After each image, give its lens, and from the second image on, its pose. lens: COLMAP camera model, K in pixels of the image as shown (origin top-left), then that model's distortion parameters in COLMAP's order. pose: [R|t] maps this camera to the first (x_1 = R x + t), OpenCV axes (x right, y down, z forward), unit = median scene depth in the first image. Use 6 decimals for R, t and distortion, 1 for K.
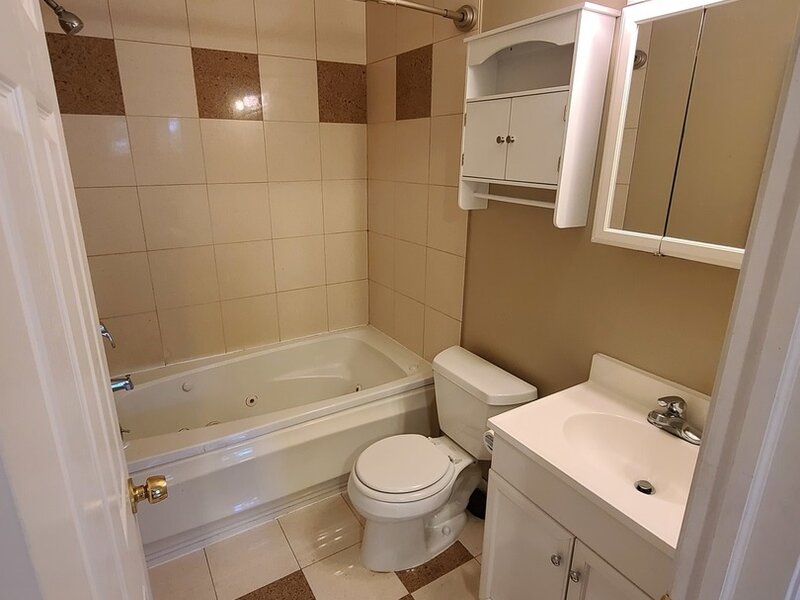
lens RADIAL K [[464.6, 0, 402.6], [0, 464.6, 299.7], [0, 0, 1]] dist [-0.000525, -0.000062]
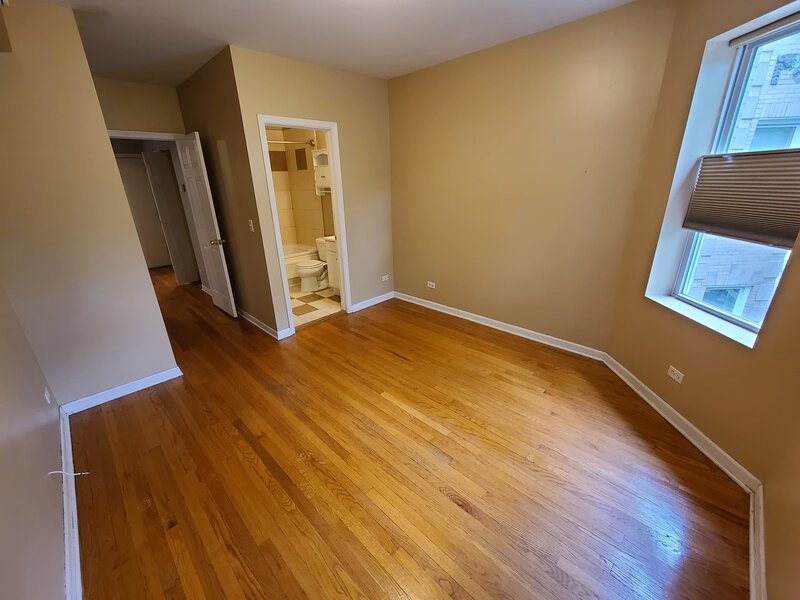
lens RADIAL K [[344.7, 0, 396.9], [0, 344.7, 307.5], [0, 0, 1]] dist [-0.004963, -0.000354]
pose [[0.975885, -0.112871, 0.186839, 0.131438], [0.101178, 0.992331, 0.071009, 0.561191], [-0.193421, -0.050393, 0.979821, -1.861385]]
